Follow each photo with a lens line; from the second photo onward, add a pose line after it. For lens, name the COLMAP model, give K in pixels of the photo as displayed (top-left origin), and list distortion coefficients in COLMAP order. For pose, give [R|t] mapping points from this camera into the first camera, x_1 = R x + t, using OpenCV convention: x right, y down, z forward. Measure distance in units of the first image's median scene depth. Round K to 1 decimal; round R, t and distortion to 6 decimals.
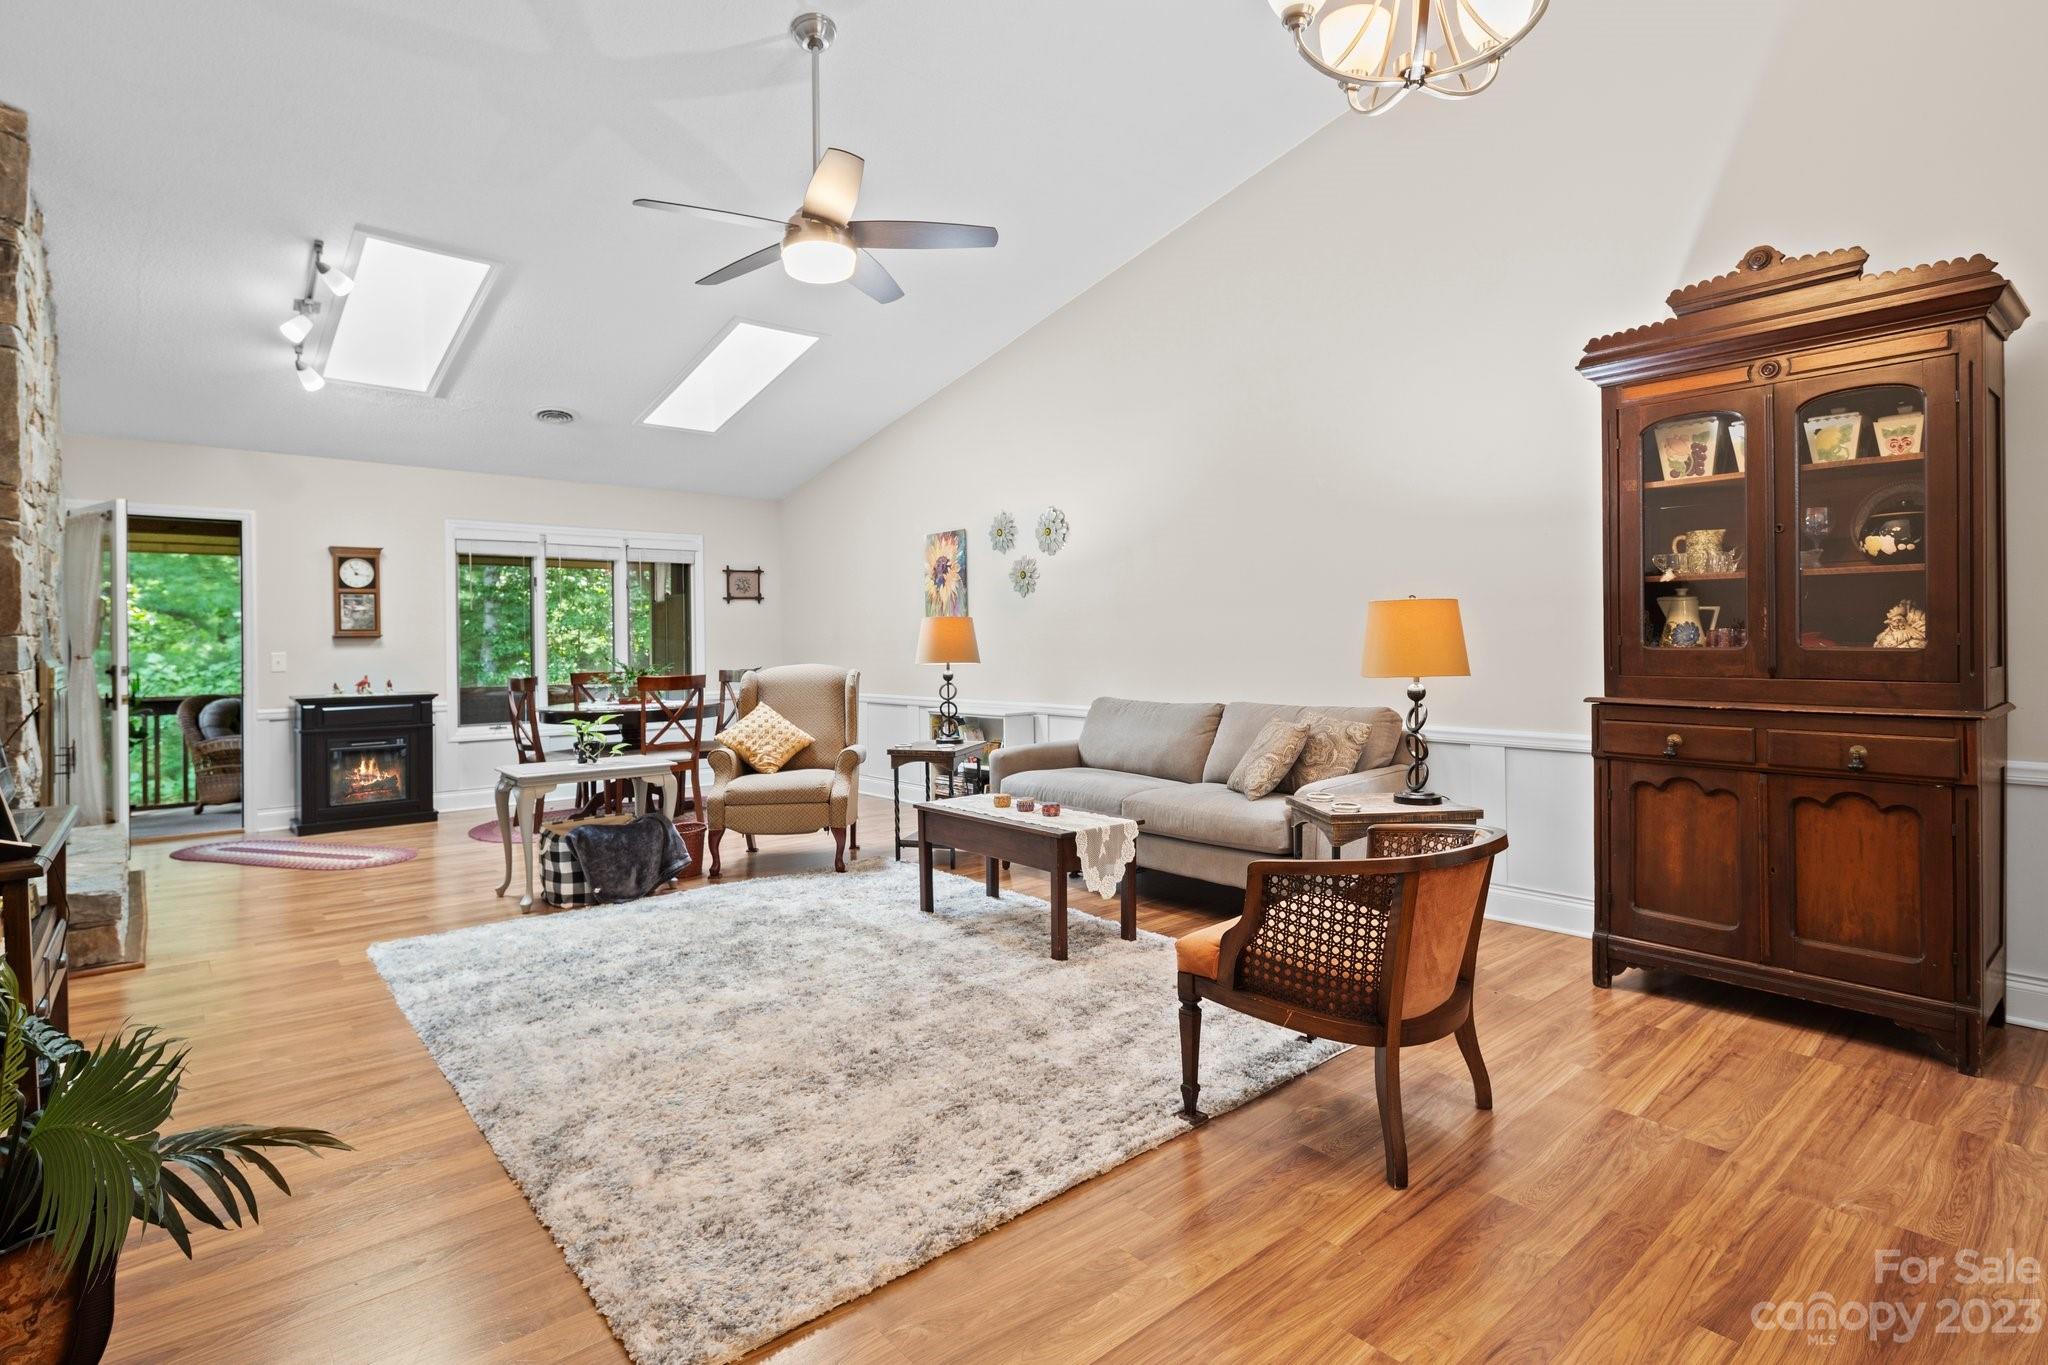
lens RADIAL K [[1006.7, 0, 1007.8], [0, 1006.7, 636.7], [0, 0, 1]] dist [-0.000811, -0.001360]
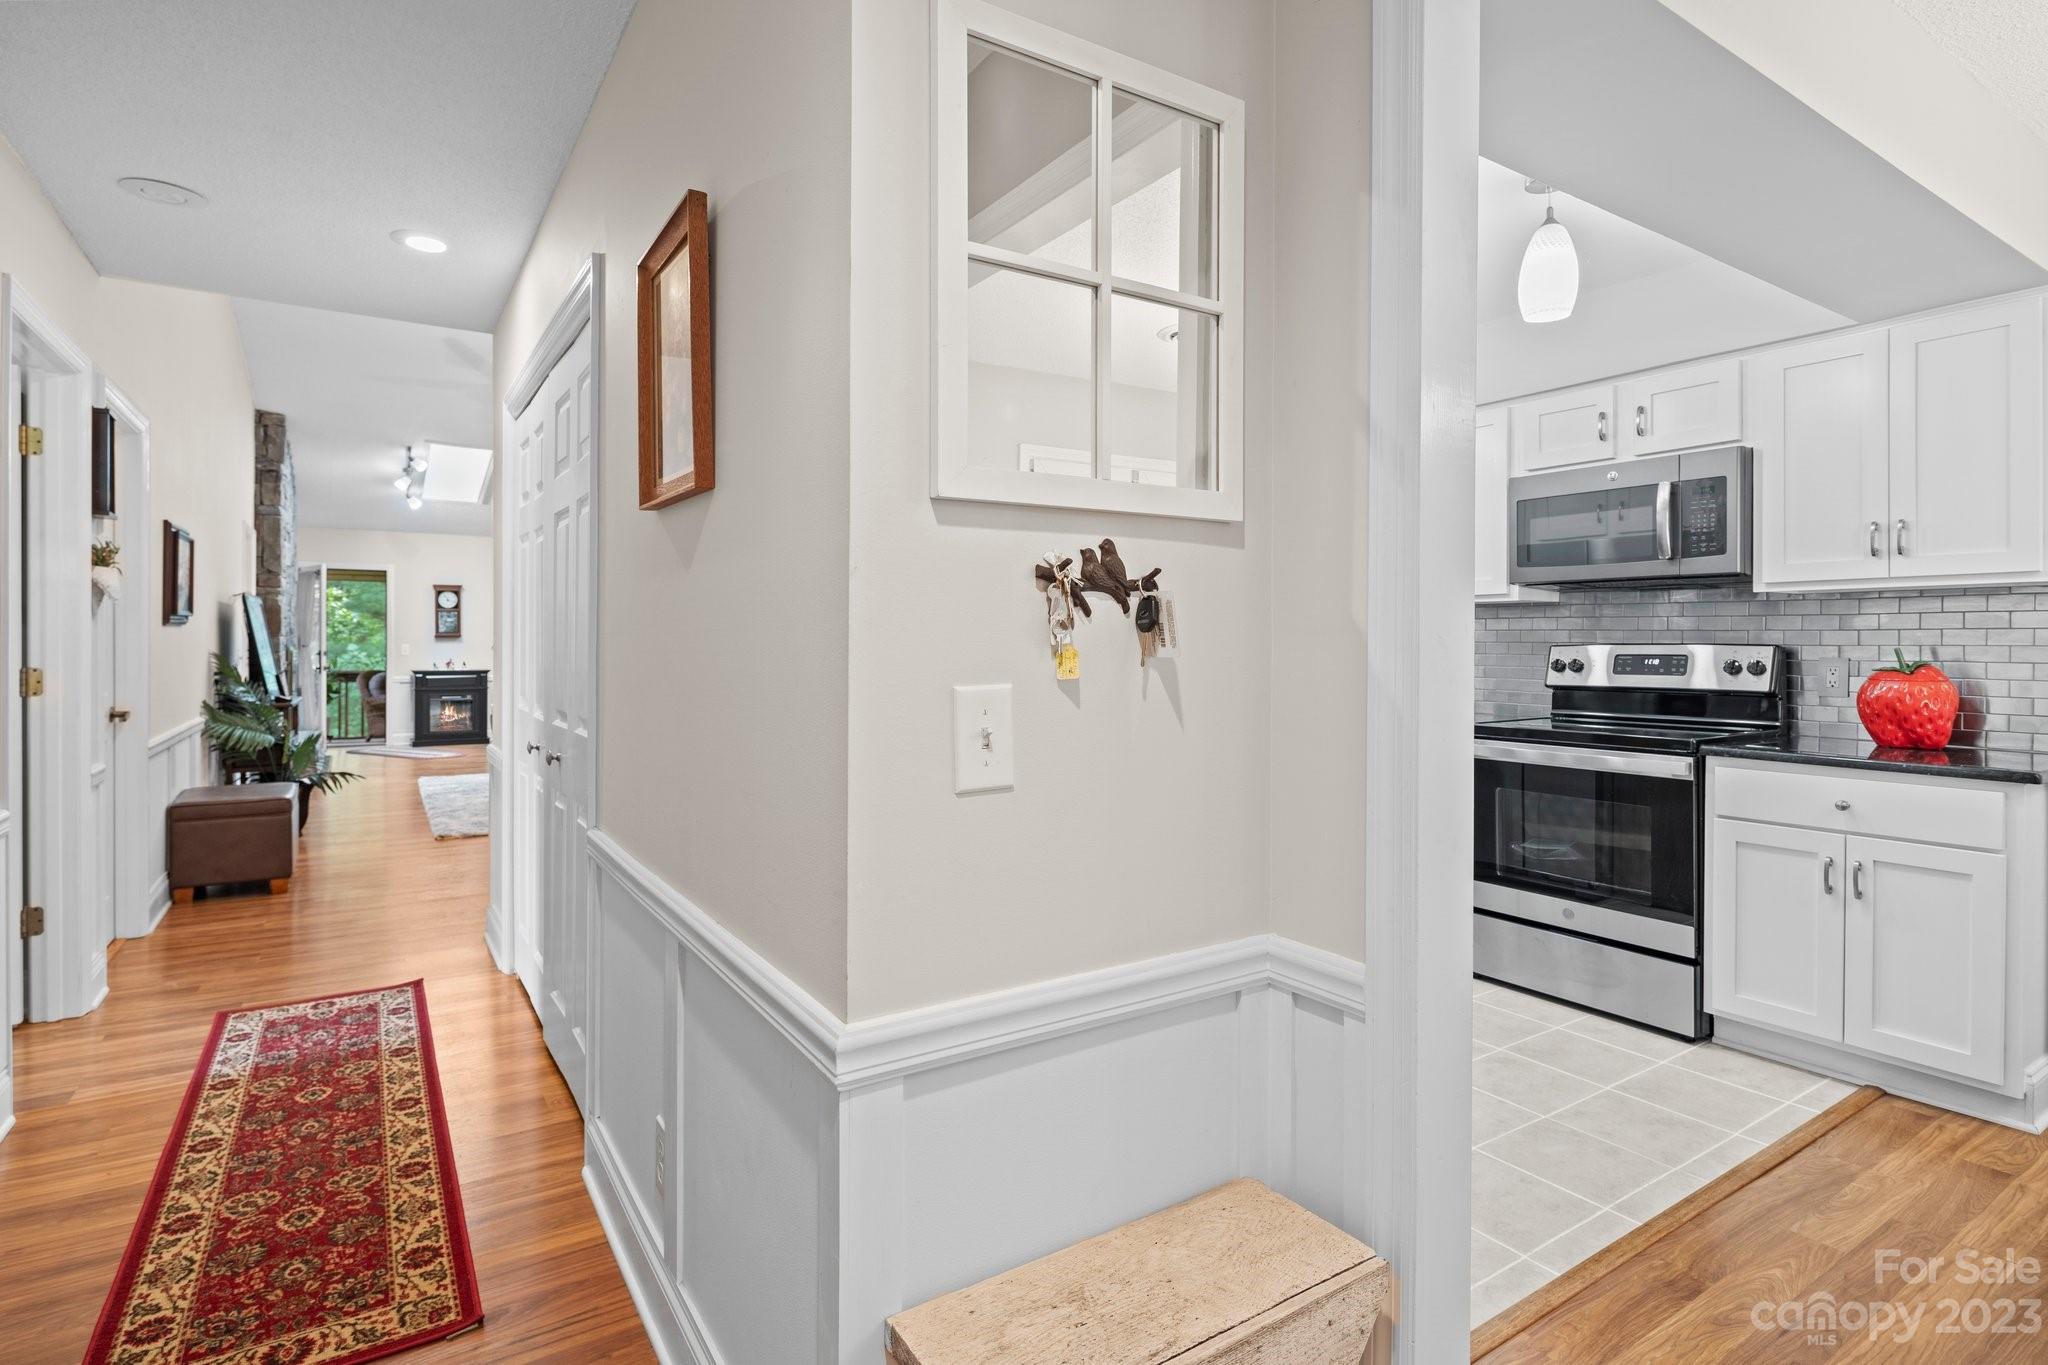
lens RADIAL K [[1014.2, 0, 1018.8], [0, 1014.2, 639.4], [0, 0, 1]] dist [-0.000267, 0.000488]
pose [[0.991125, 0.012645, -0.132328, 0.568718], [-0.012320, 0.999919, 0.003278, -0.012677], [0.132359, -0.001619, 0.991201, -0.612763]]
